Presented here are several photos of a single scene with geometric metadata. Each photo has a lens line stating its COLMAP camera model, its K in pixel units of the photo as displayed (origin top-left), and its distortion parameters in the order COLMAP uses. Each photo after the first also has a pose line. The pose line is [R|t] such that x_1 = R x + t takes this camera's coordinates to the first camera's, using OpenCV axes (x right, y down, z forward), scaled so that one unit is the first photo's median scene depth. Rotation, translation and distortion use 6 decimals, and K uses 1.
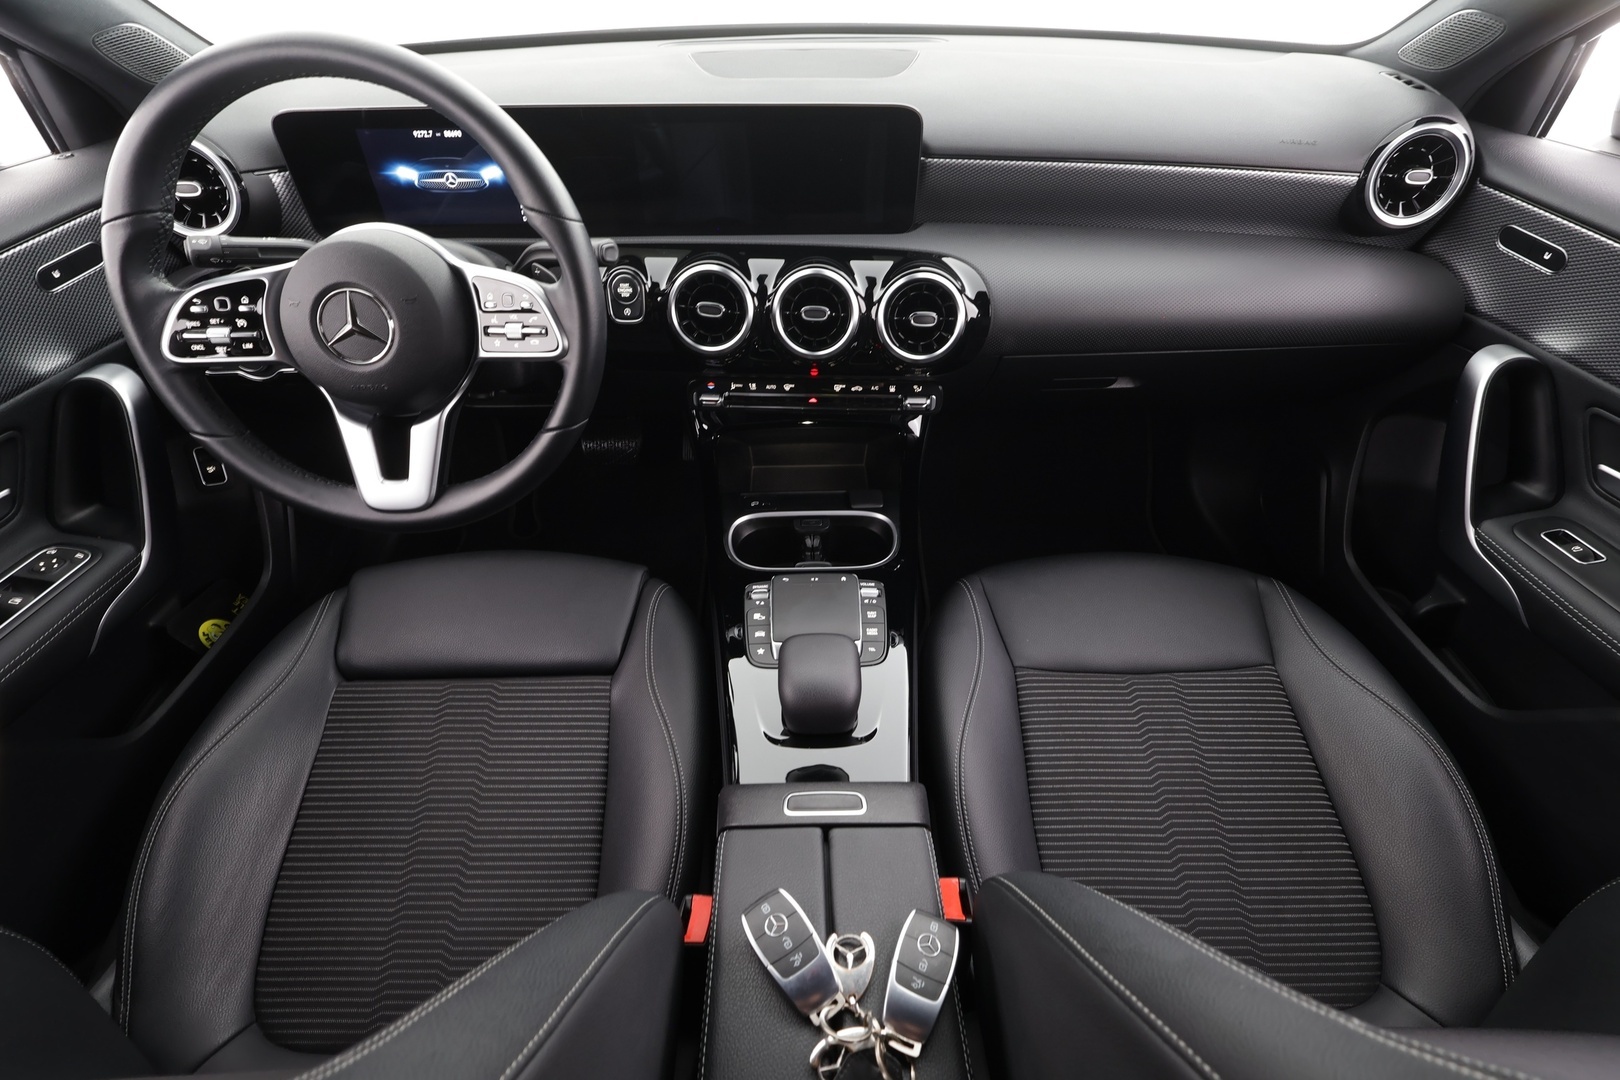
lens RADIAL K [[765.9, 0, 810.1], [0, 765.9, 537.2], [0, 0, 1]] dist [0.002545, 0.003113]
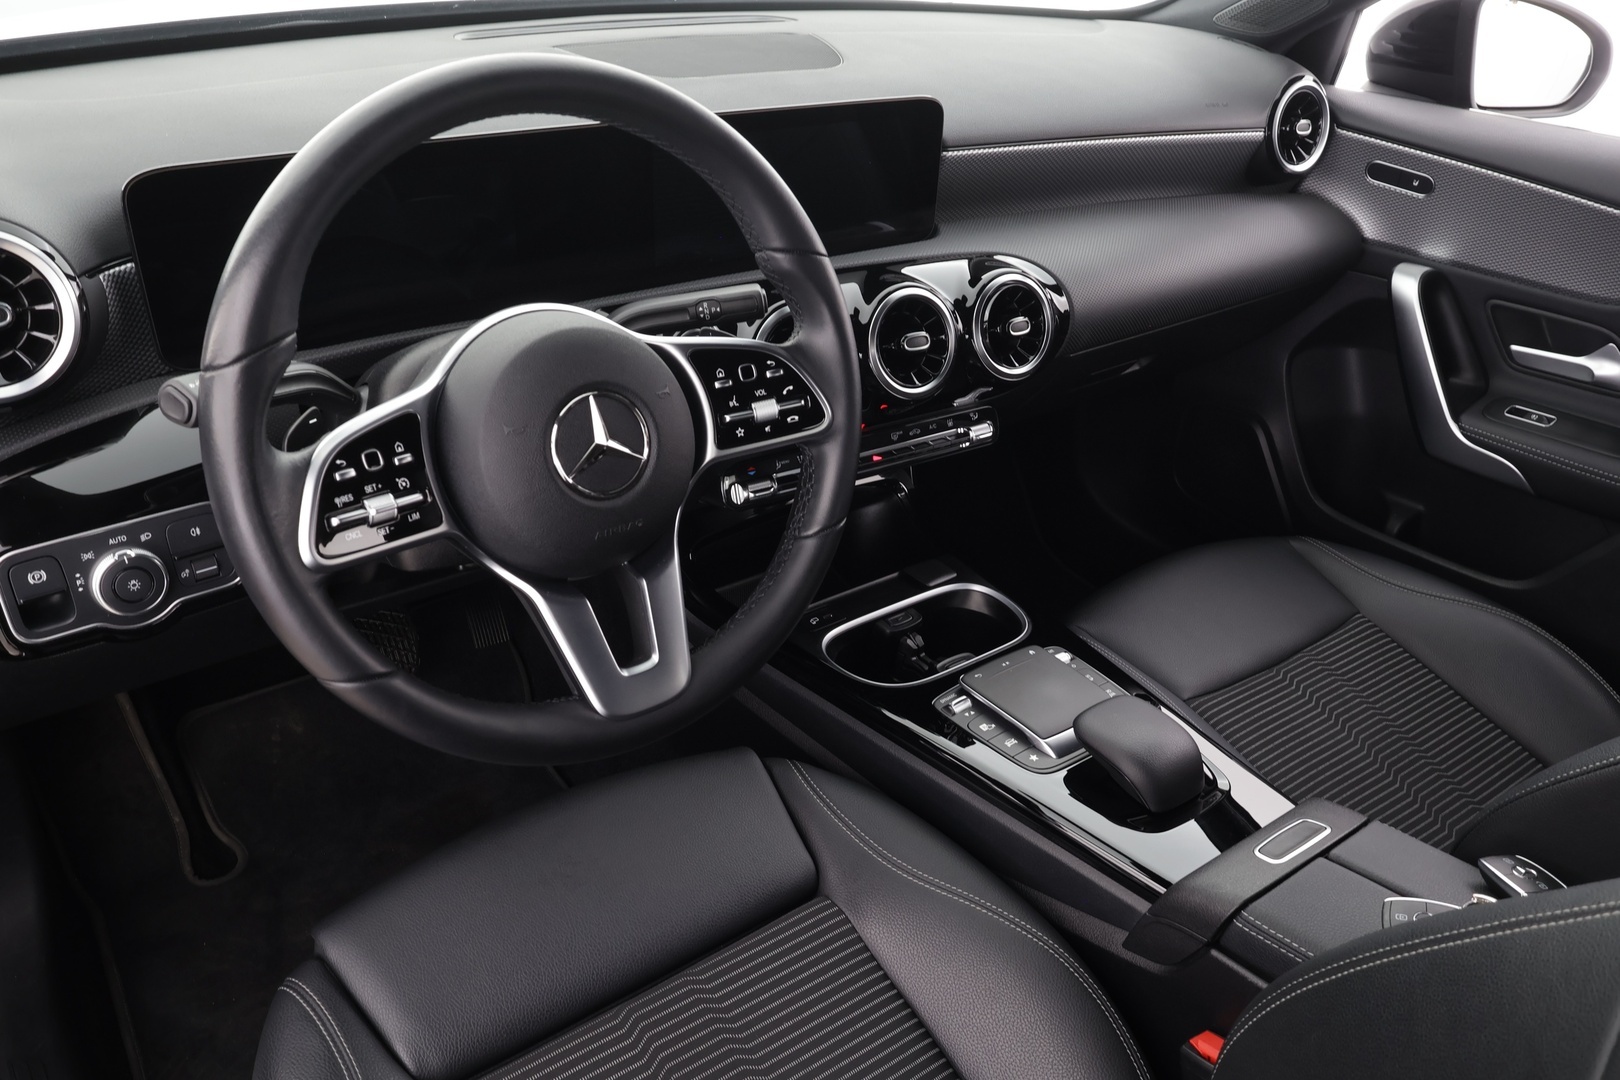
lens RADIAL K [[1287.9, 0, 808.3], [0, 1287.9, 543.8], [0, 0, 1]] dist [0.035805, -0.007830]
pose [[0.799347, -0.250521, 0.546153, -0.917789], [0.338466, 0.938747, -0.064773, -0.045895], [-0.496472, 0.236630, 0.835178, -0.024993]]
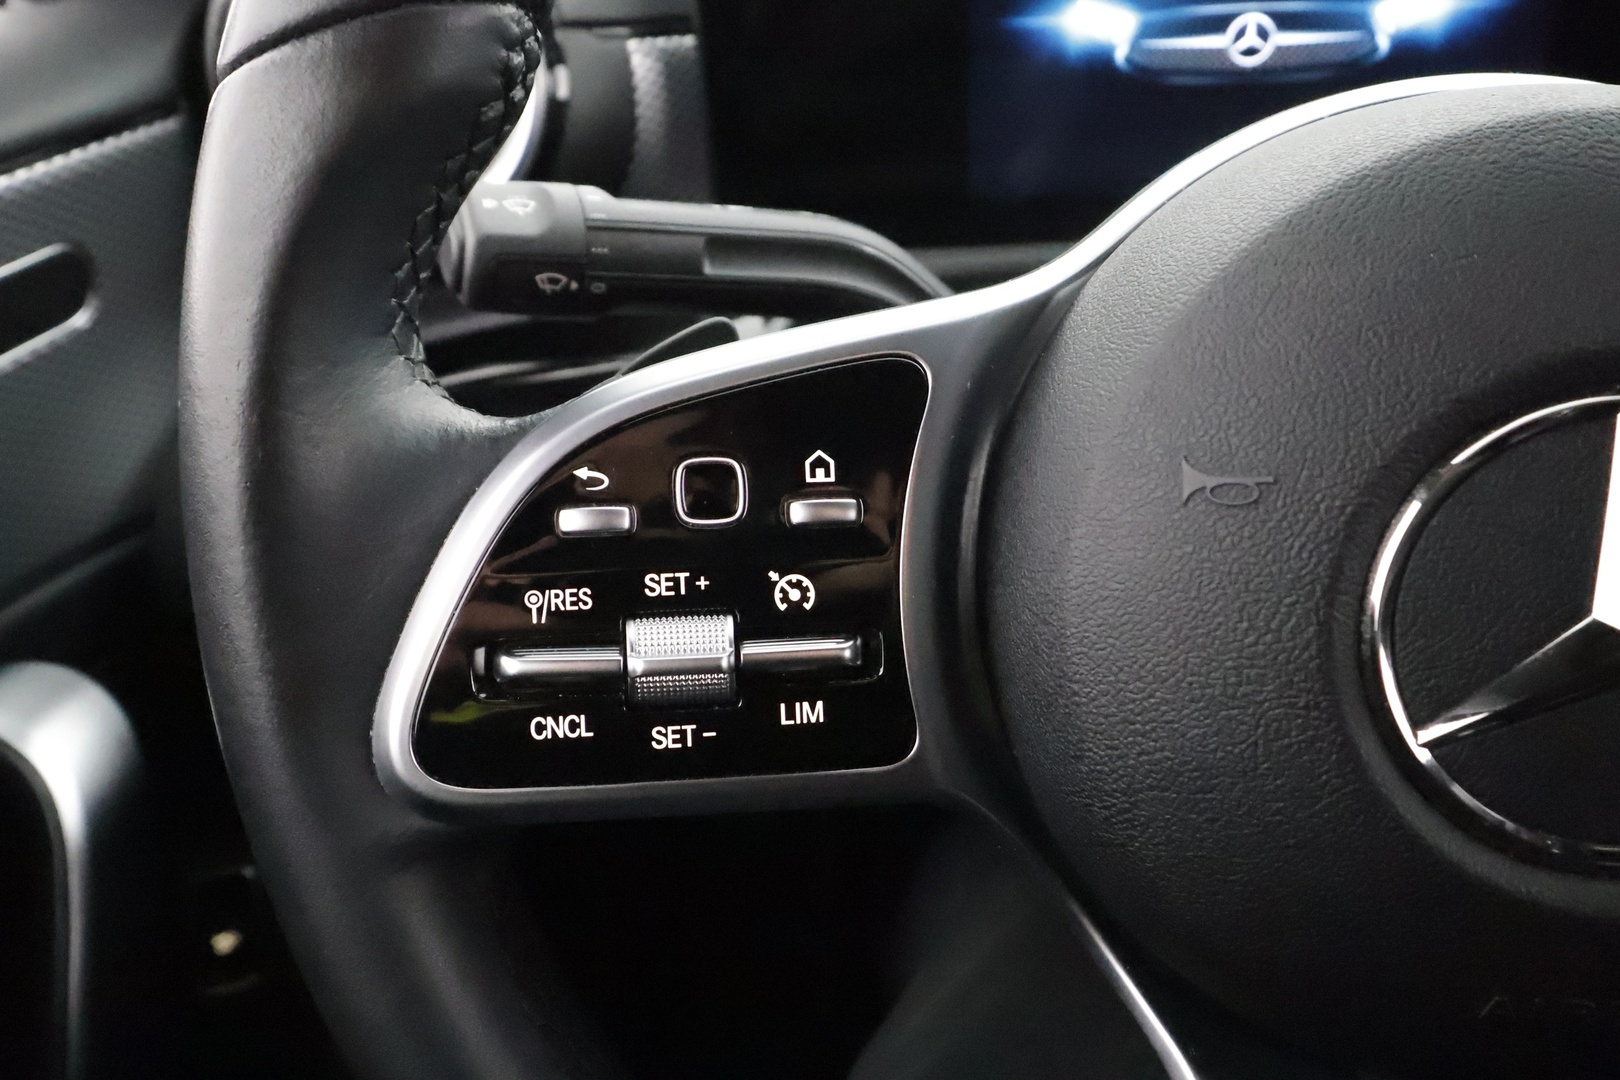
lens RADIAL K [[1287.9, 0, 806.5], [0, 1287.9, 535.5], [0, 0, 1]] dist [0.035805, -0.007830]
pose [[0.986460, -0.001351, -0.163994, -0.593682], [-0.036737, 0.972735, -0.228992, -0.192242], [0.159832, 0.231916, 0.959515, 0.611250]]
